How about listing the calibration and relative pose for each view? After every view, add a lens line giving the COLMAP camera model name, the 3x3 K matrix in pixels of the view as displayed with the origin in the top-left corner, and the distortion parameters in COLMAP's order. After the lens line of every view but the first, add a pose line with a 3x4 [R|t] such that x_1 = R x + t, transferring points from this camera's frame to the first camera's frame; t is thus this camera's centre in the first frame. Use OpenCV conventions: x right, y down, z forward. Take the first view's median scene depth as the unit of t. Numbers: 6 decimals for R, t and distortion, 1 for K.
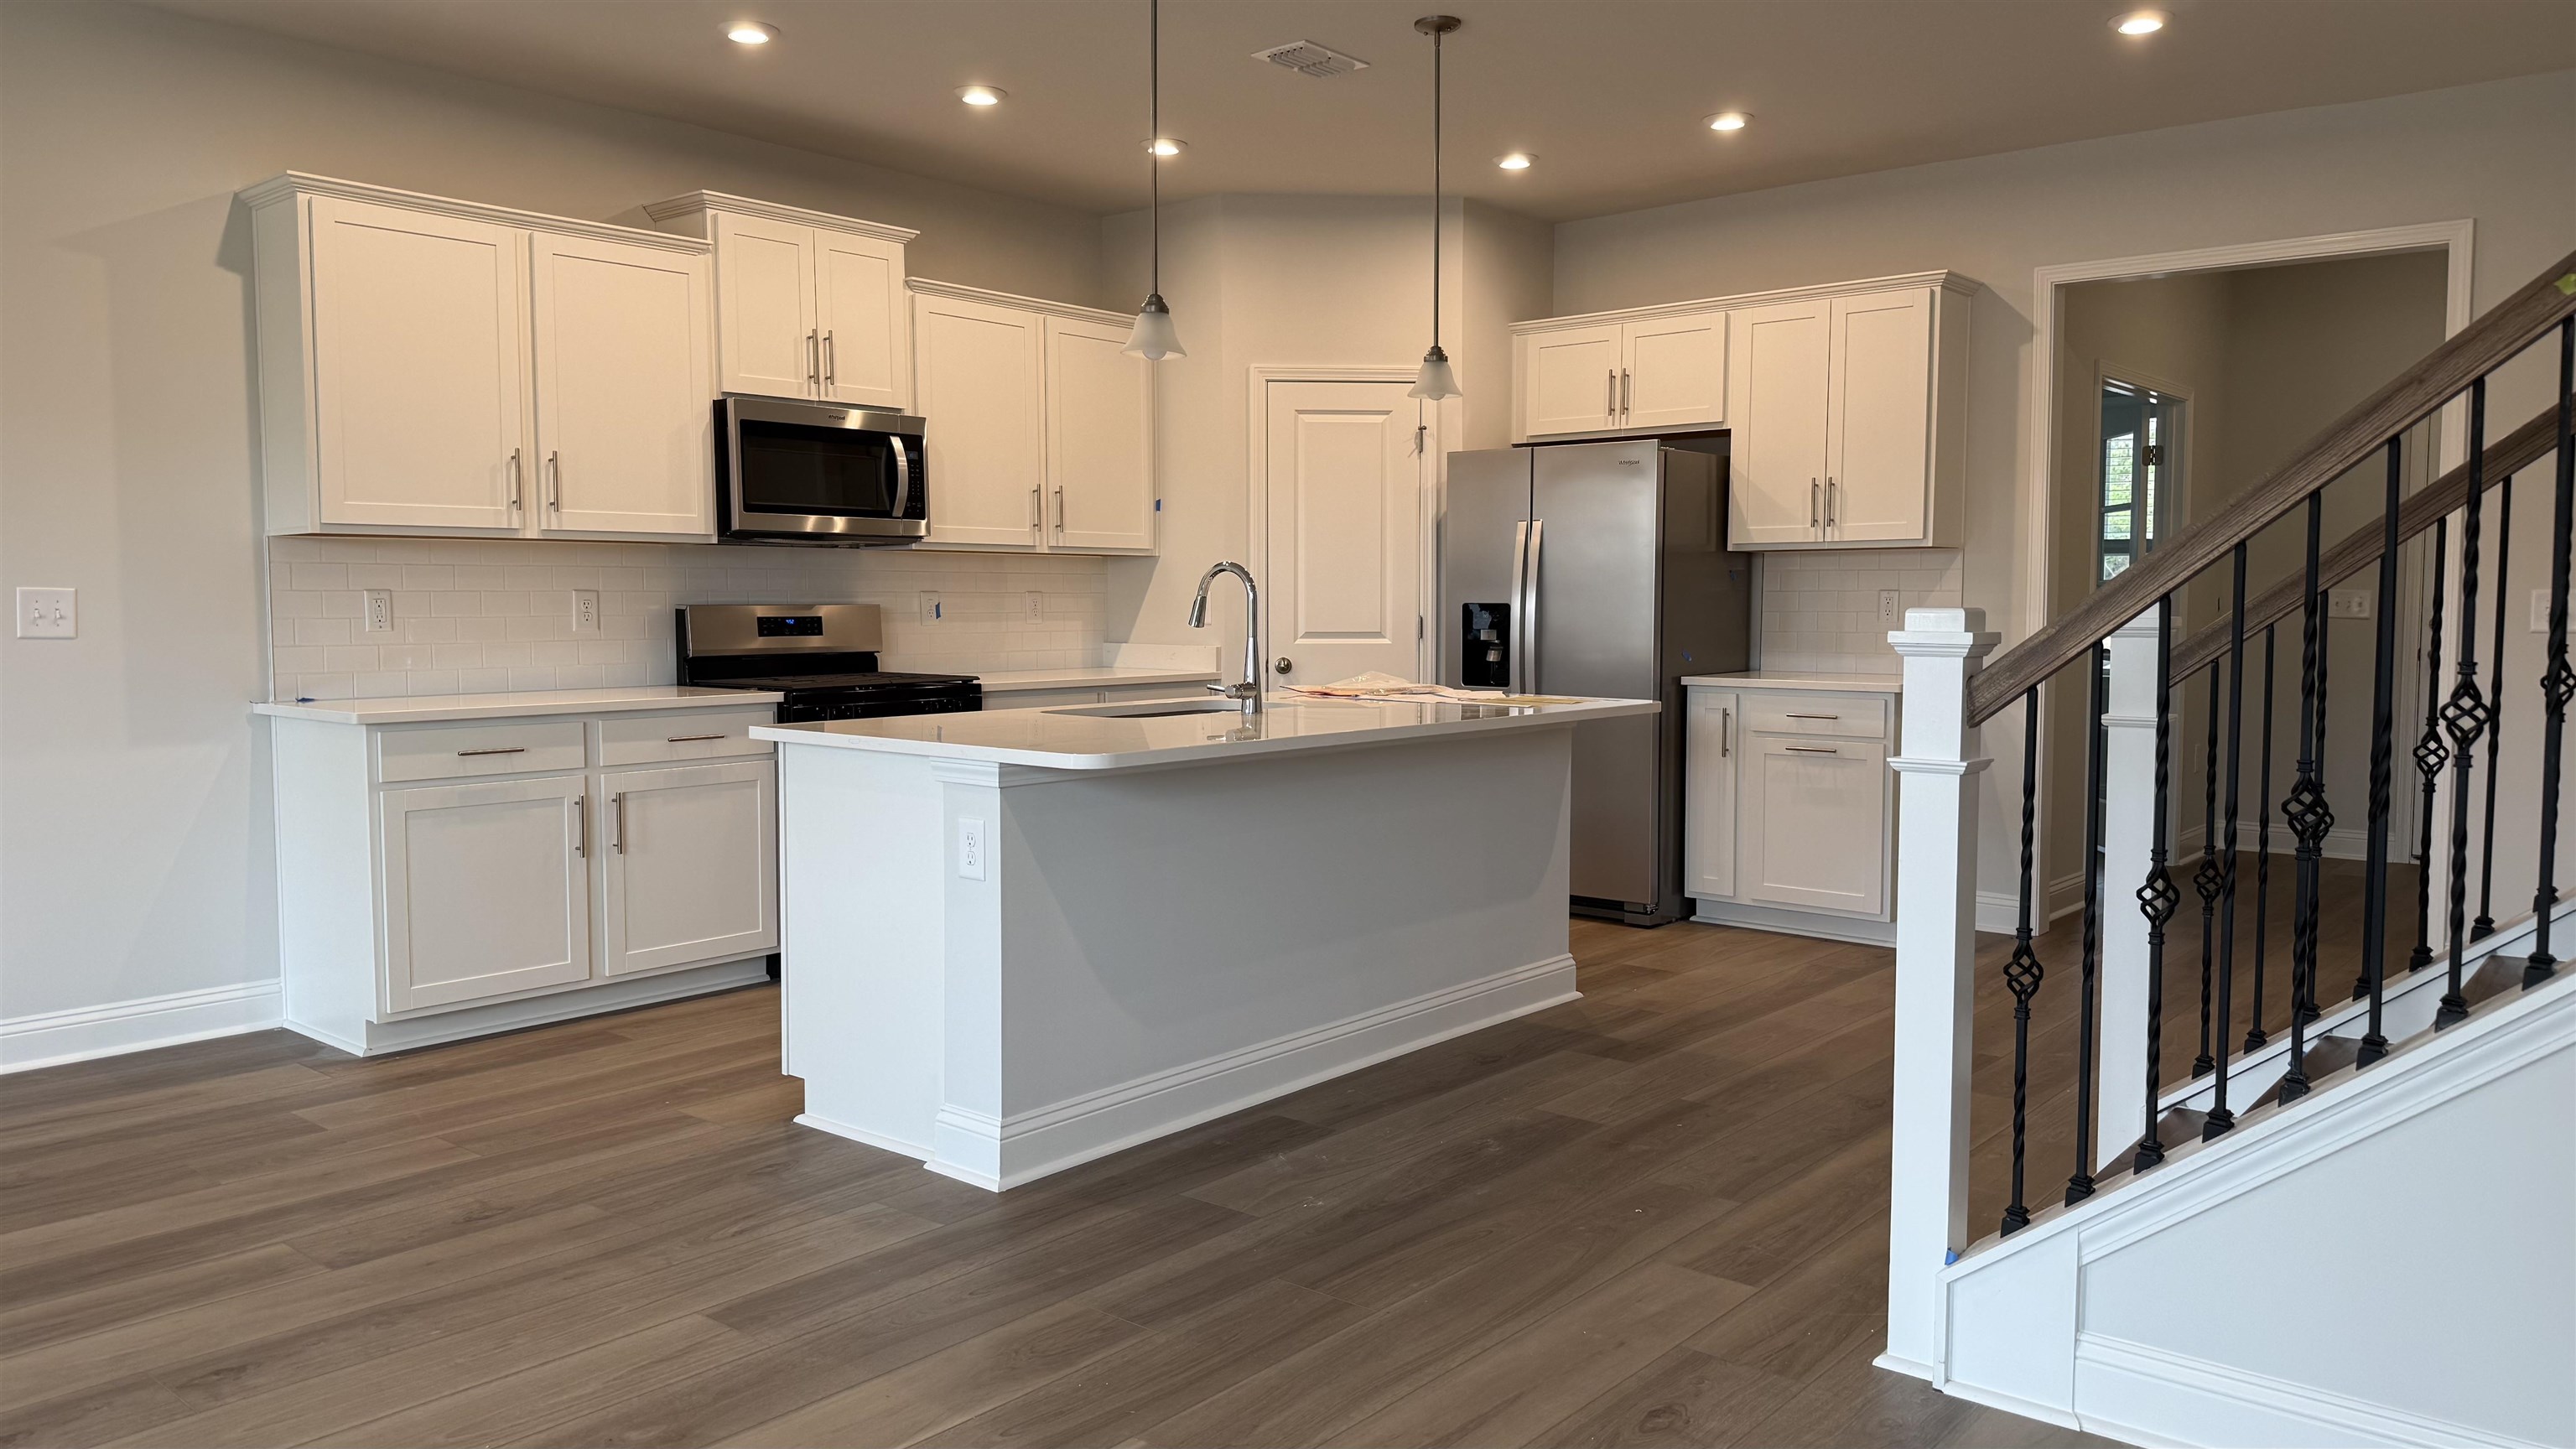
lens RADIAL K [[1843.8, 0, 1275.2], [0, 1843.8, 715.6], [0, 0, 1]] dist [0.009585, -0.039563]
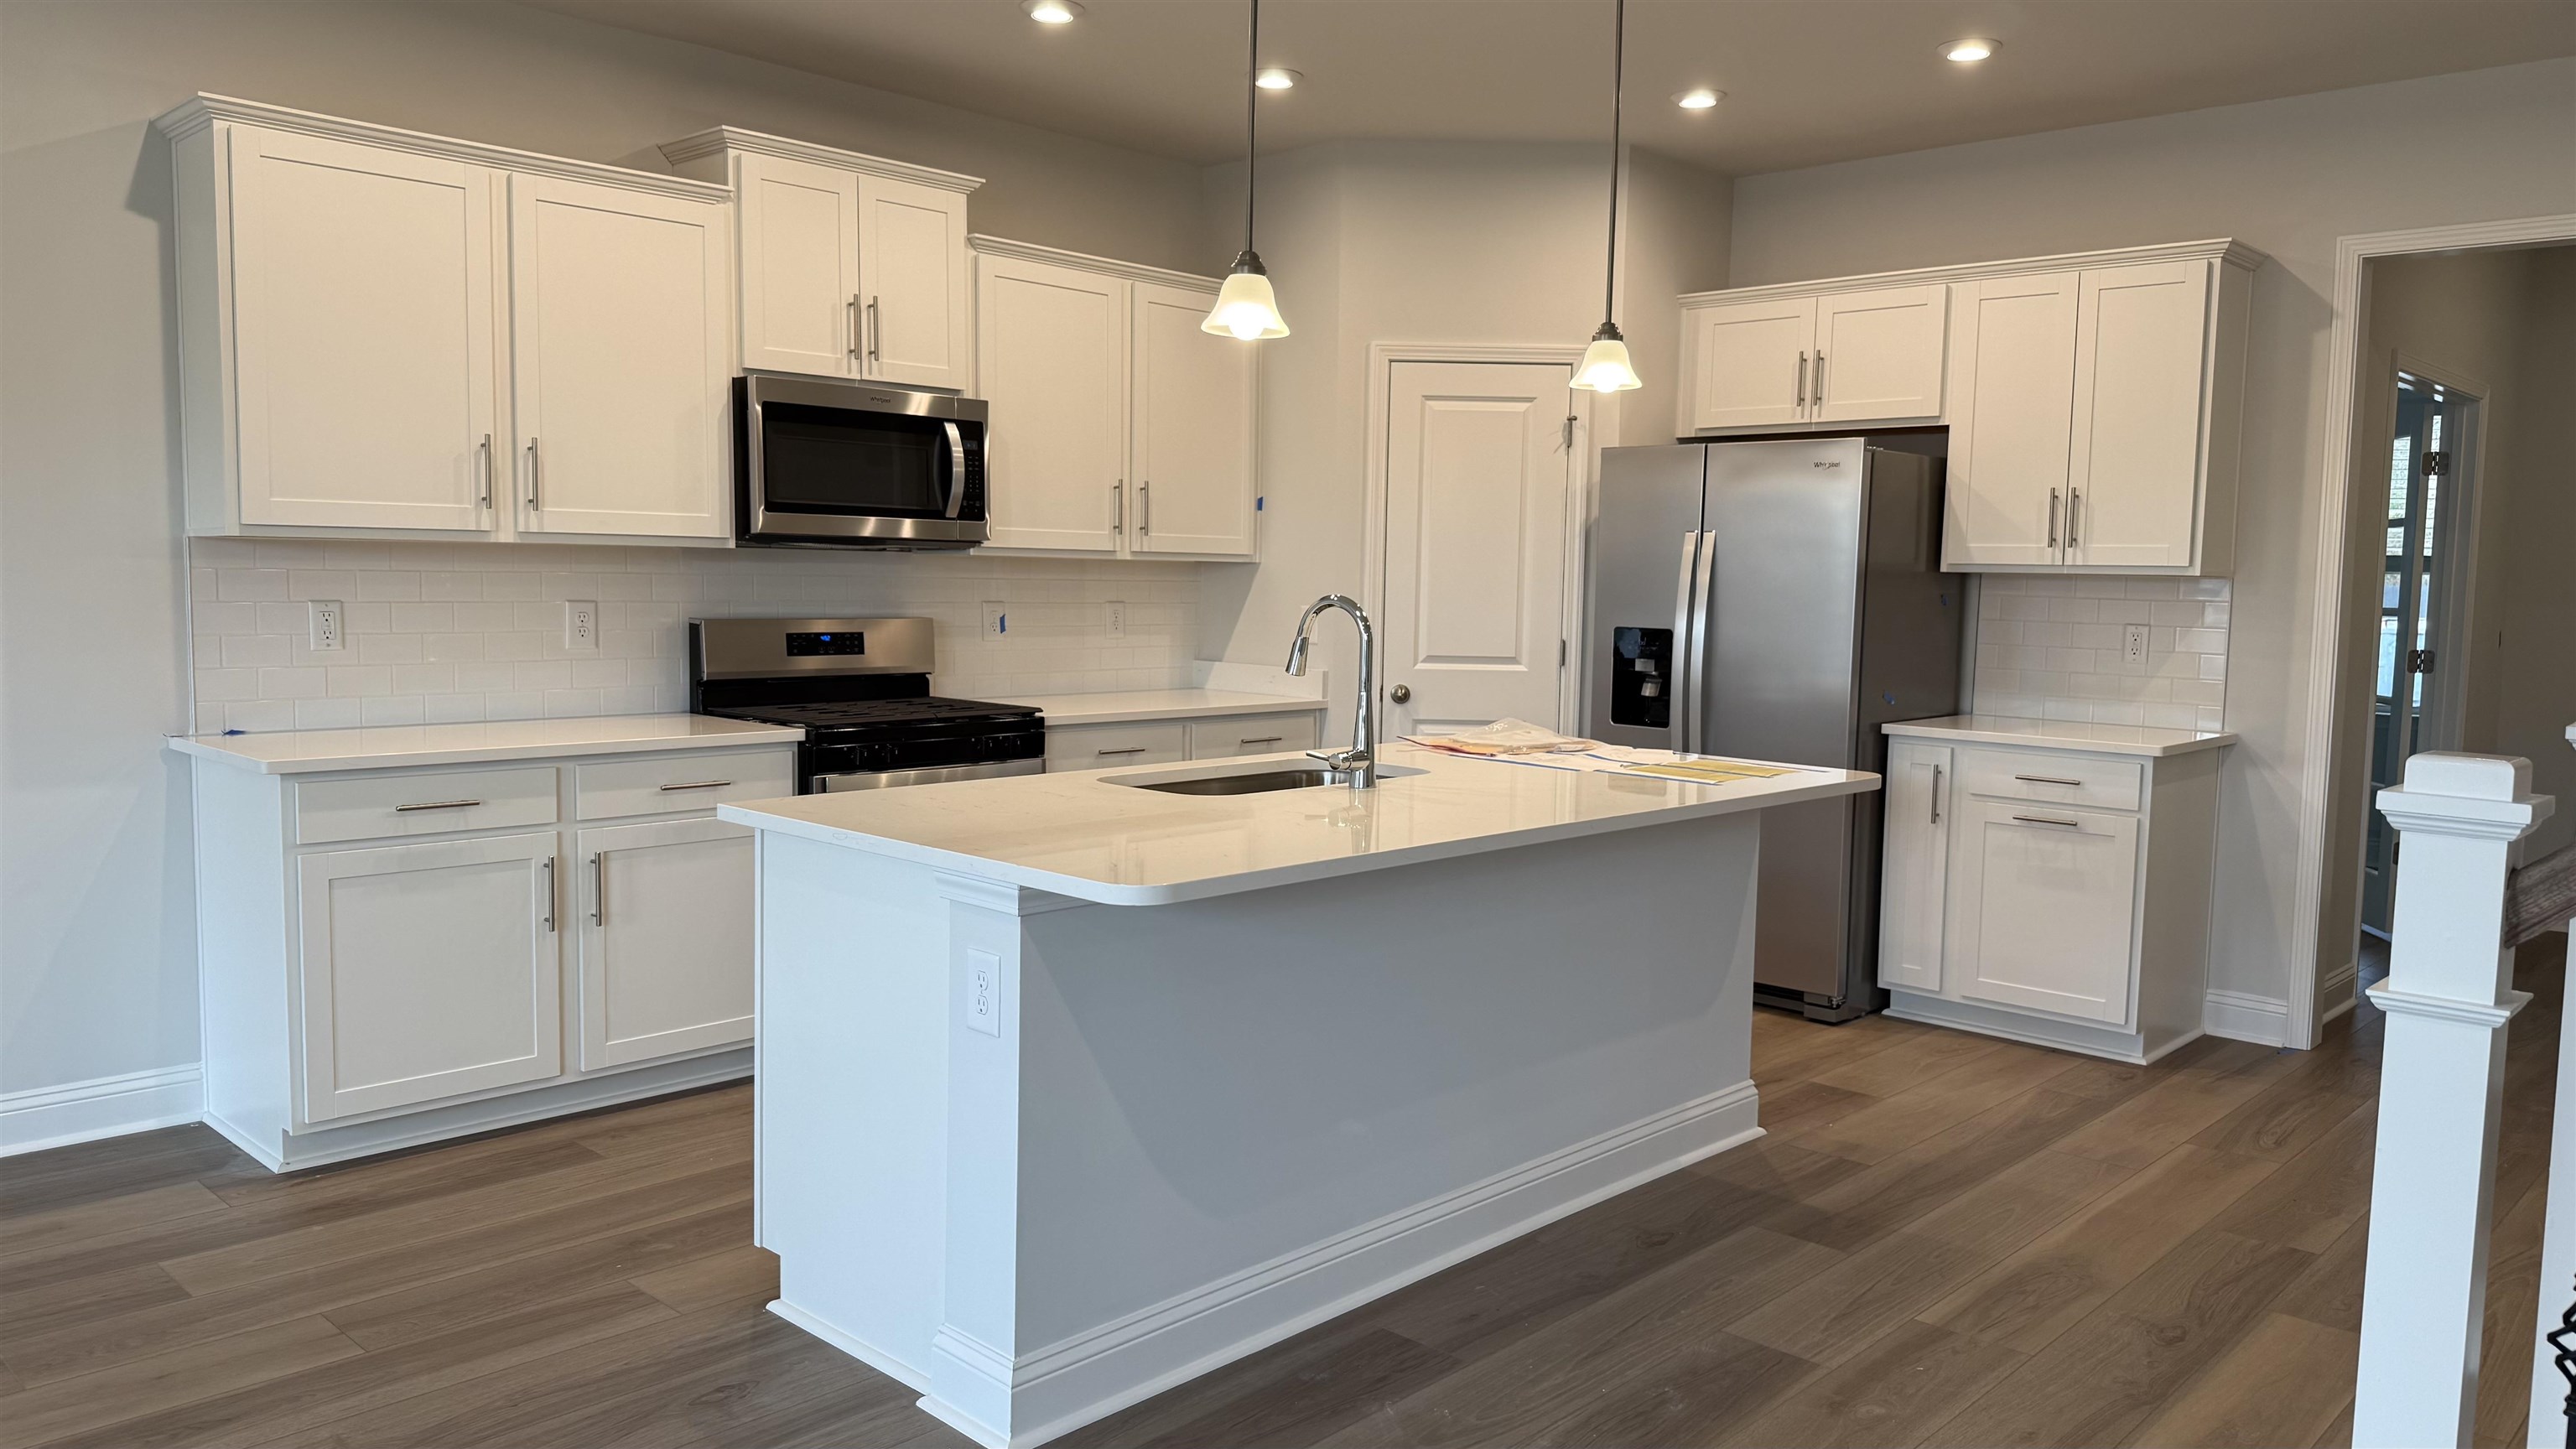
lens RADIAL K [[1843.8, 0, 1292.1], [0, 1843.8, 729.1], [0, 0, 1]] dist [0.009585, -0.039563]
pose [[0.998367, 0.022744, -0.052396, -0.002140], [-0.021618, 0.999525, 0.021962, -0.037940], [0.052870, -0.020793, 0.998385, 0.185788]]
